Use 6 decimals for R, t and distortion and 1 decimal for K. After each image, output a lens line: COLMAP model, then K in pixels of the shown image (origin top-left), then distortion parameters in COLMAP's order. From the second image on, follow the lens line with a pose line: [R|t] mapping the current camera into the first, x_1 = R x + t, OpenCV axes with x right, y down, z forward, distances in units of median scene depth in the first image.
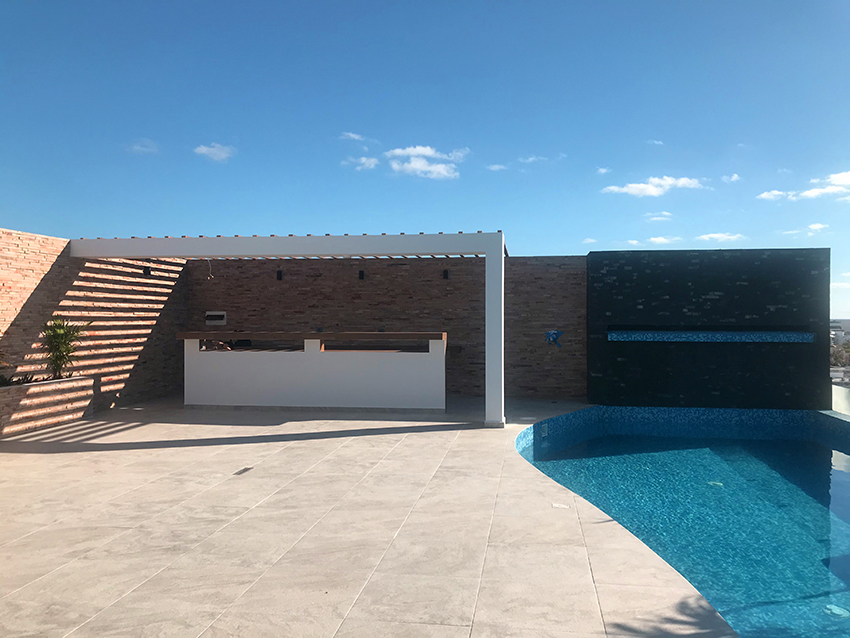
lens RADIAL K [[694.6, 0, 437.6], [0, 694.6, 314.5], [0, 0, 1]] dist [0.048065, -0.041342]
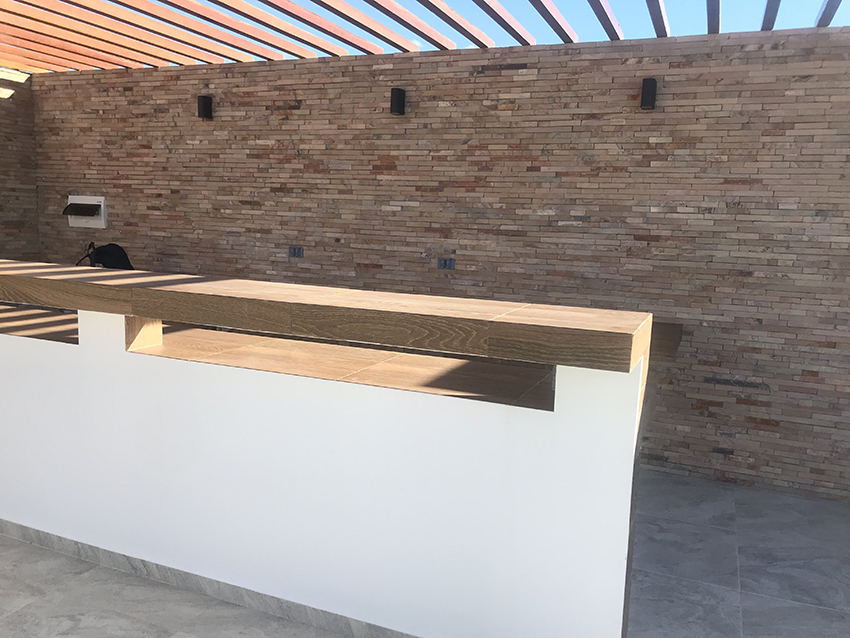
lens RADIAL K [[694.6, 0, 429.0], [0, 694.6, 317.2], [0, 0, 1]] dist [0.048065, -0.041342]
pose [[0.966848, 0.068205, -0.246074, 0.000191], [-0.030039, 0.987357, 0.155642, -0.004383], [0.253579, -0.143091, 0.956673, 0.647353]]
